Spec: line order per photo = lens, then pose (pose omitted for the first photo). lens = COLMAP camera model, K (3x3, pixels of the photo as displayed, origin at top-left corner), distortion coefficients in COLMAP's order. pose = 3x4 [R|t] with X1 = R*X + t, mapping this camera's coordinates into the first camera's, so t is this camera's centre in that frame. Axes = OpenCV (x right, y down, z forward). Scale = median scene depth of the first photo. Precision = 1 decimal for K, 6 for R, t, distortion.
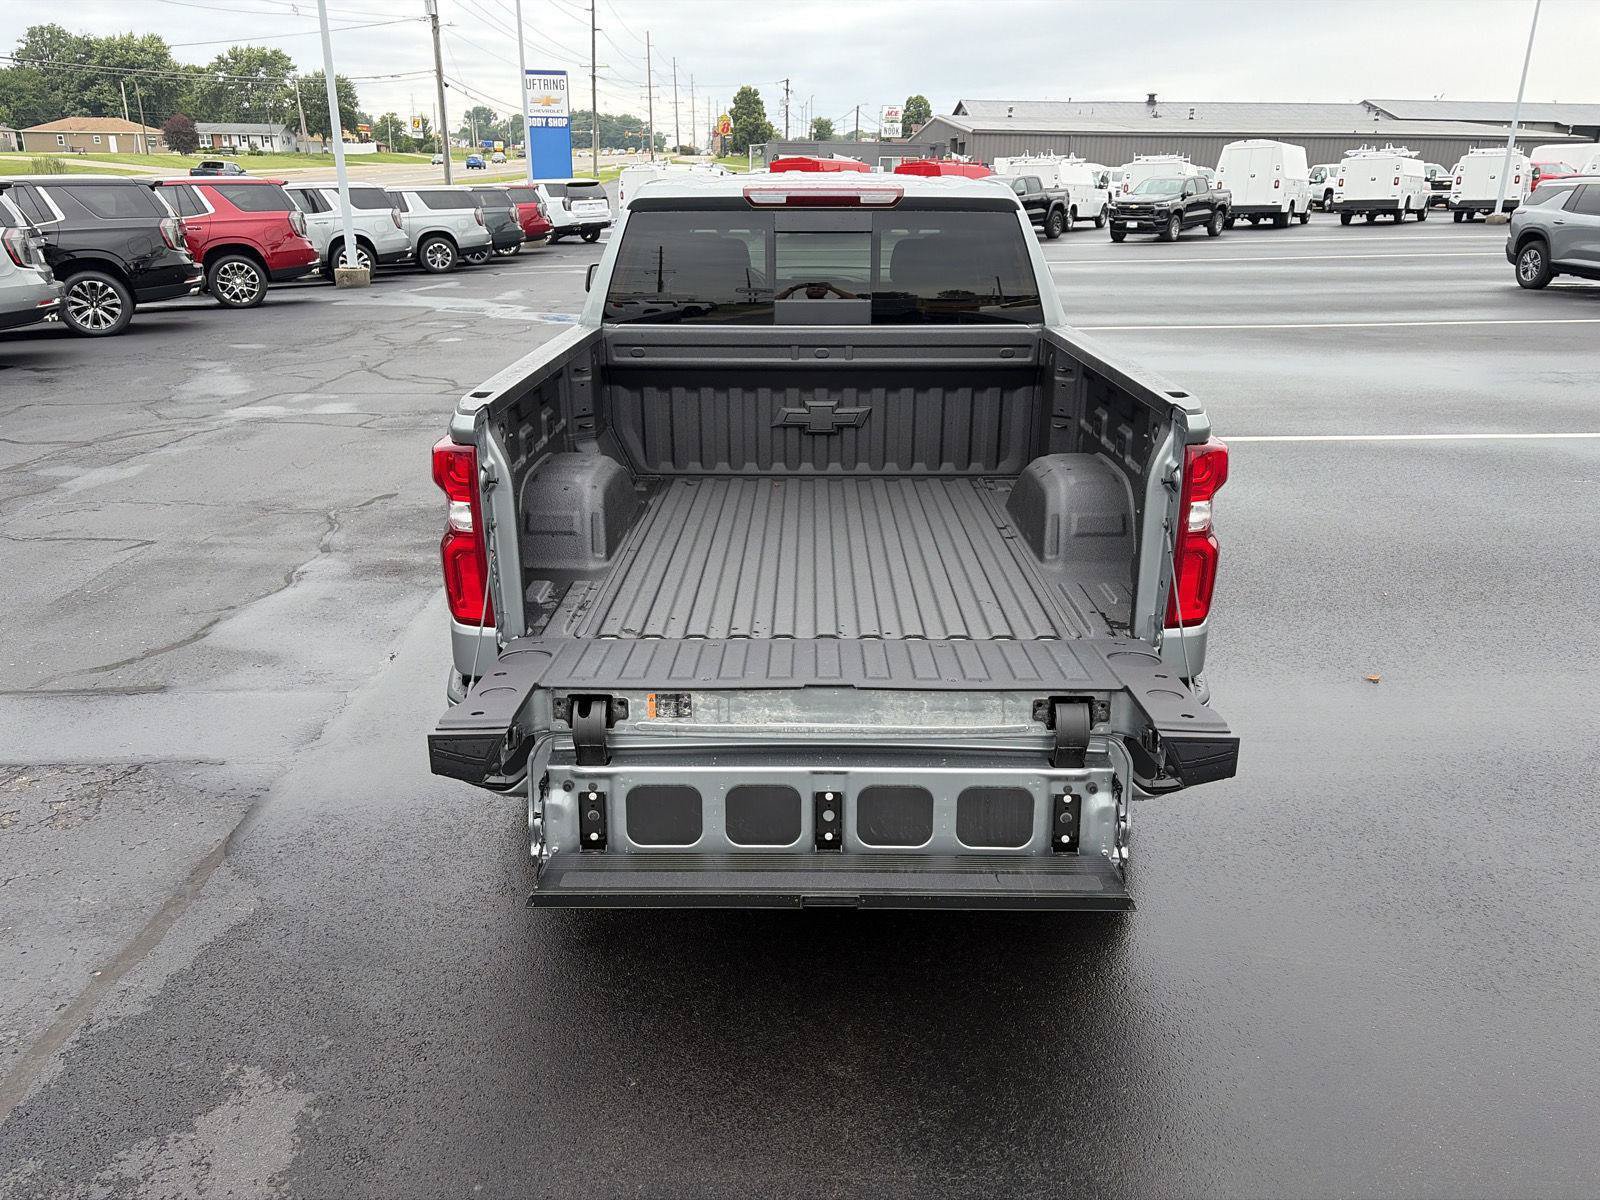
lens RADIAL K [[1208.8, 0, 796.4], [0, 1208.8, 600.3], [0, 0, 1]] dist [0.075013, -0.076400]
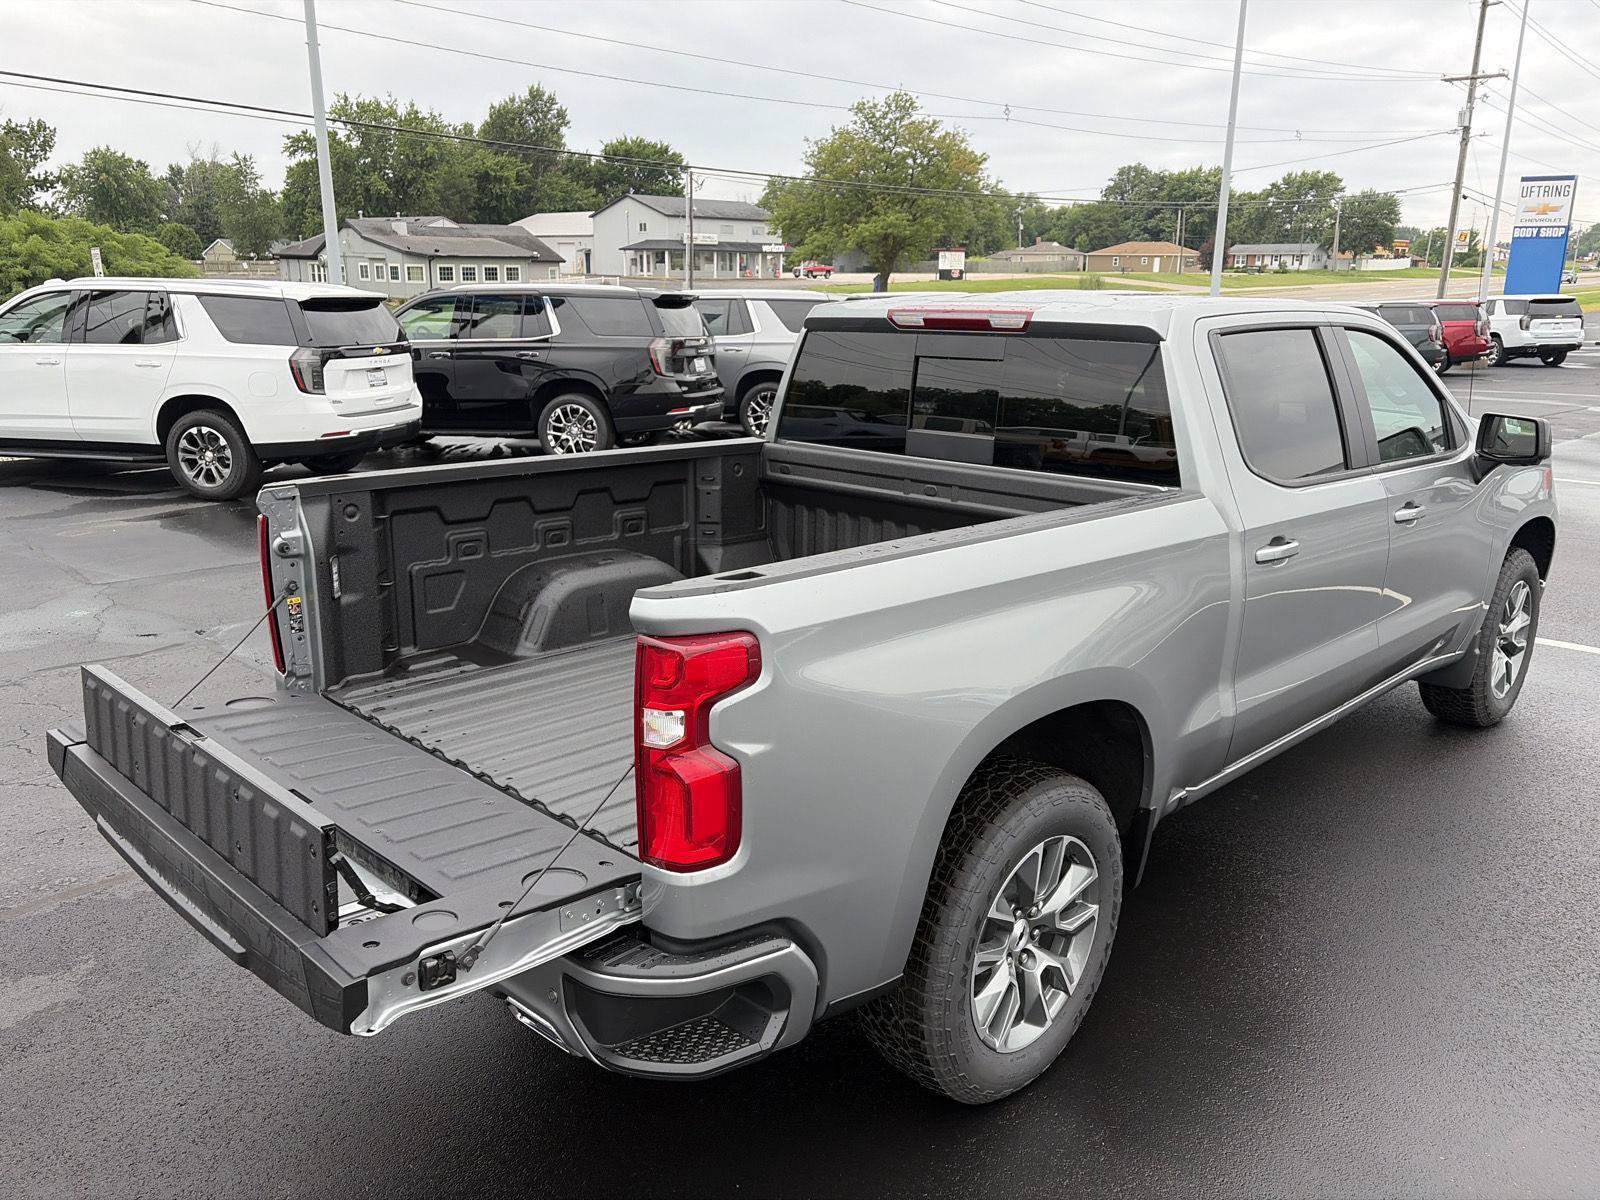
lens RADIAL K [[1216.6, 0, 804.1], [0, 1216.6, 601.5], [0, 0, 1]] dist [0.071176, -0.080878]
pose [[0.711939, 0.178579, -0.679156, 0.207490], [-0.236857, 0.971518, 0.007162, -0.040113], [0.661091, 0.155764, 0.733959, 0.110120]]
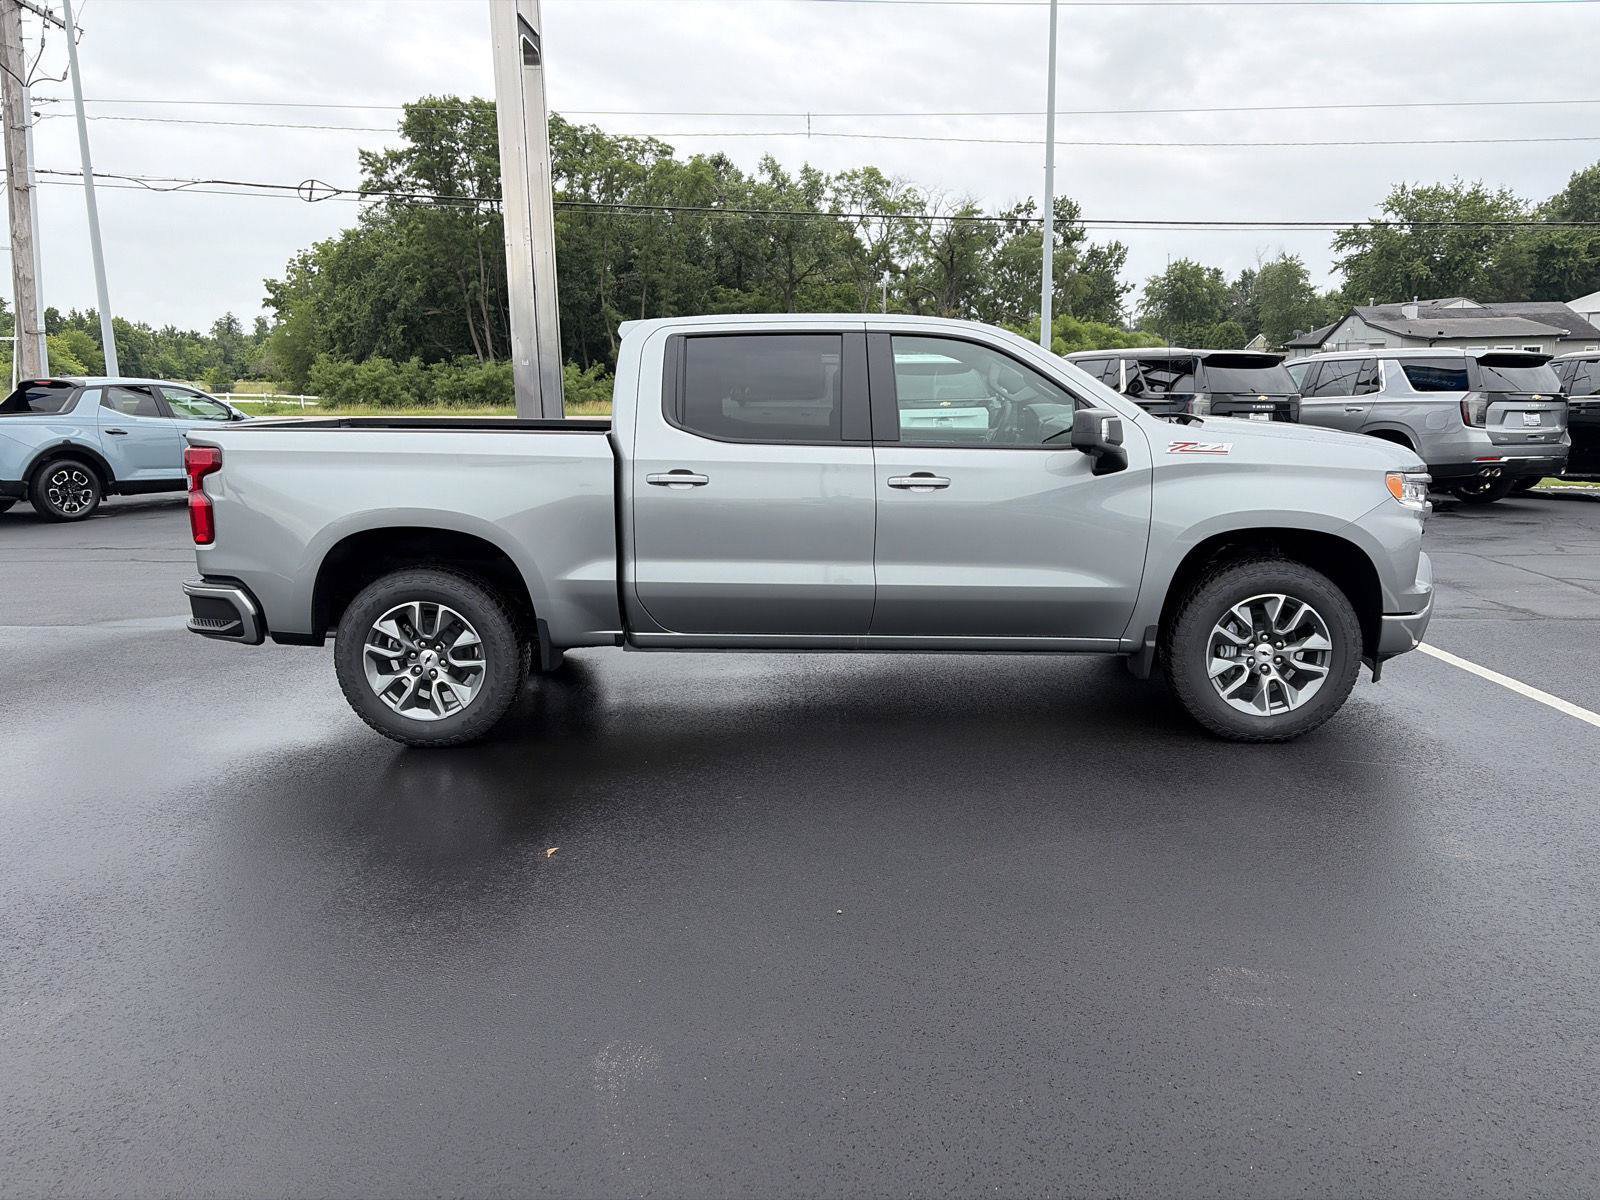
lens RADIAL K [[1216.6, 0, 804.1], [0, 1216.6, 601.5], [0, 0, 1]] dist [0.071176, -0.080878]
pose [[-0.029255, 0.176874, -0.983799, 0.515191], [-0.319474, 0.930942, 0.176871, -0.125806], [0.947143, 0.319472, 0.029272, 0.438893]]
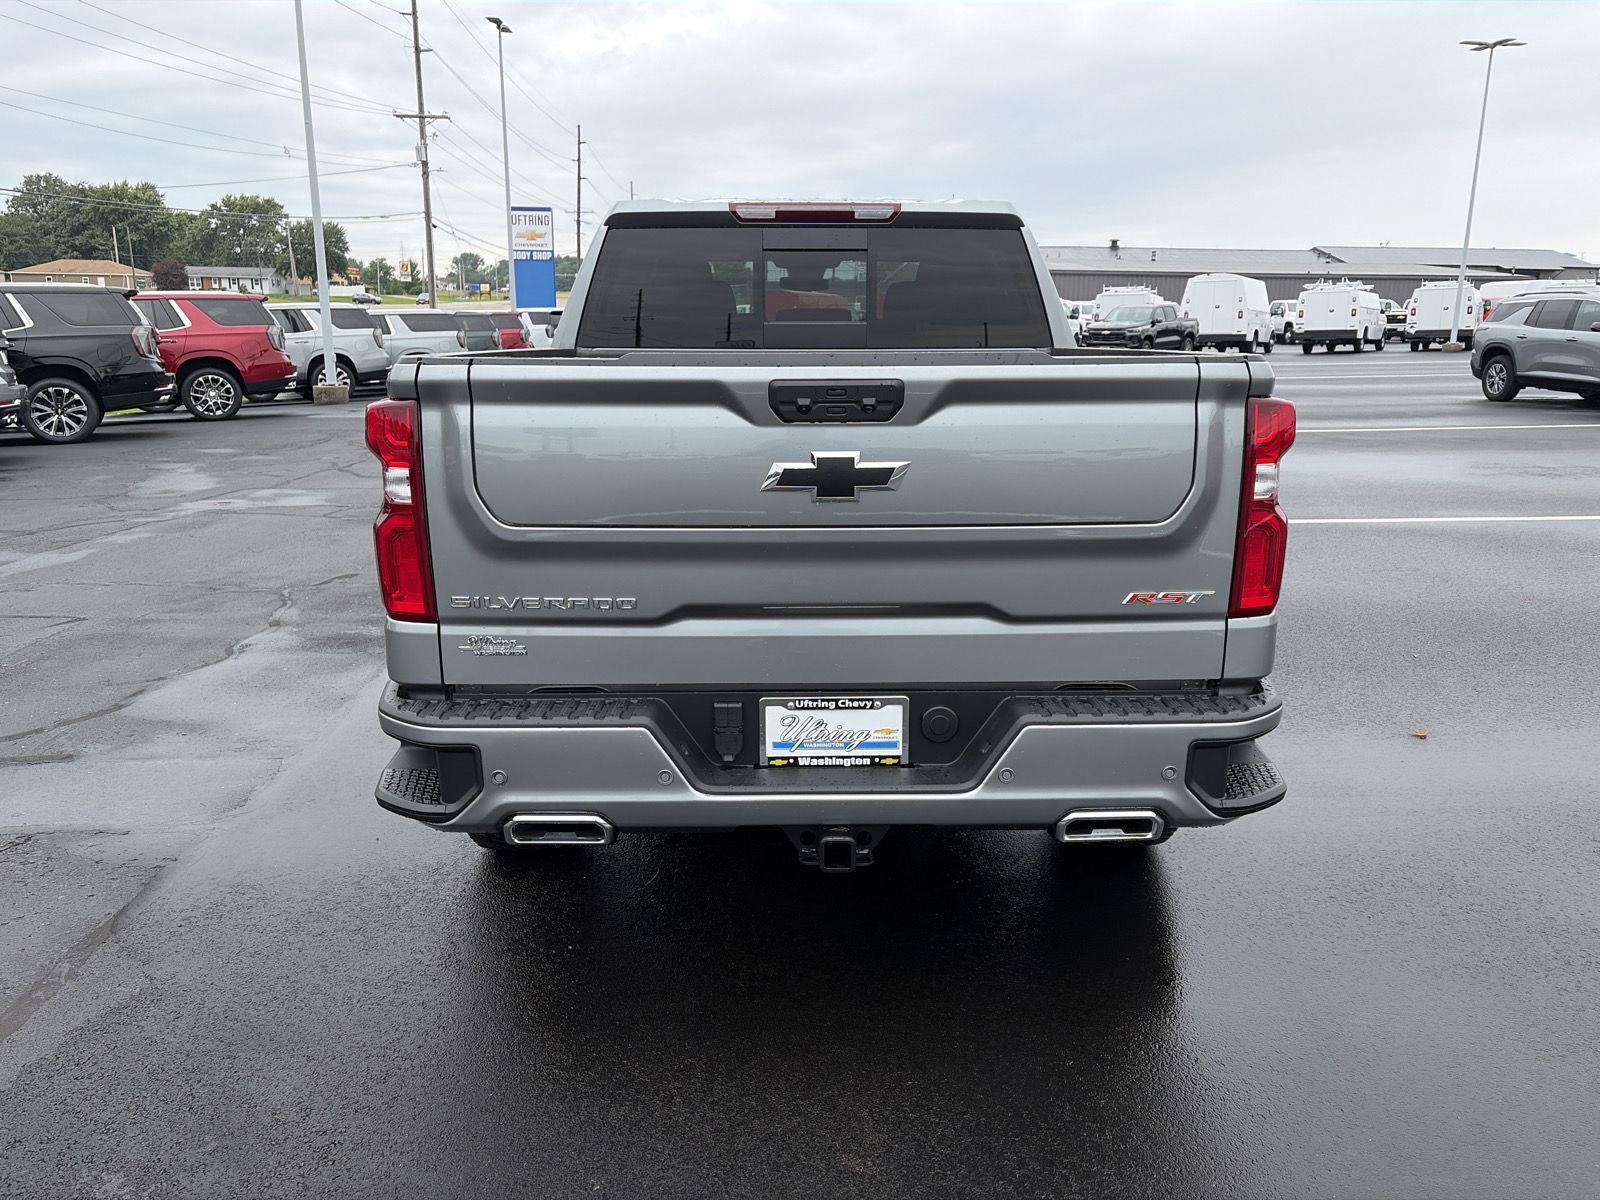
lens RADIAL K [[1207.9, 0, 812.2], [0, 1207.9, 596.4], [0, 0, 1]] dist [0.073657, -0.080328]
pose [[0.999558, -0.007375, 0.028814, -0.003323], [0.010547, 0.993703, -0.111553, 0.023661], [-0.027810, 0.111807, 0.993341, 0.037573]]
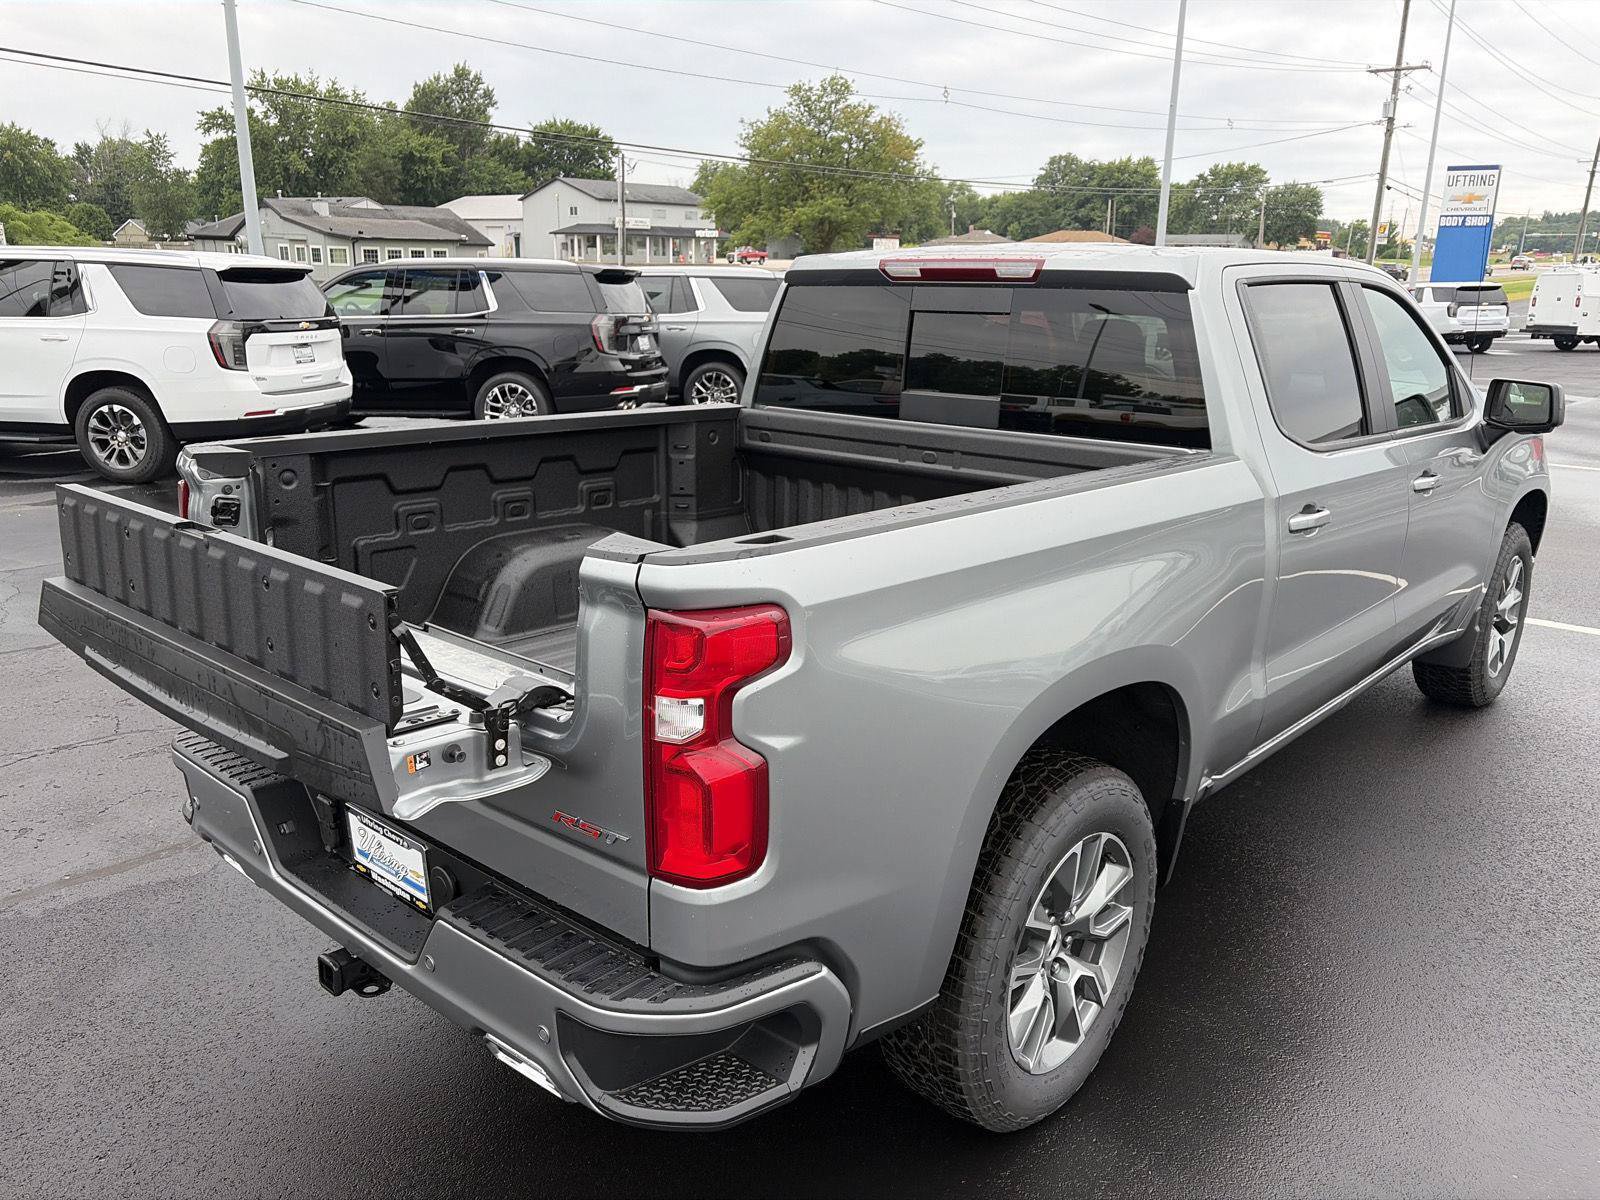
lens RADIAL K [[1216.6, 0, 804.1], [0, 1216.6, 601.5], [0, 0, 1]] dist [0.071176, -0.080878]
pose [[0.748570, 0.179261, -0.638364, 0.180209], [-0.230060, 0.973170, 0.003502, -0.034171], [0.621864, 0.144240, 0.769727, 0.121962]]
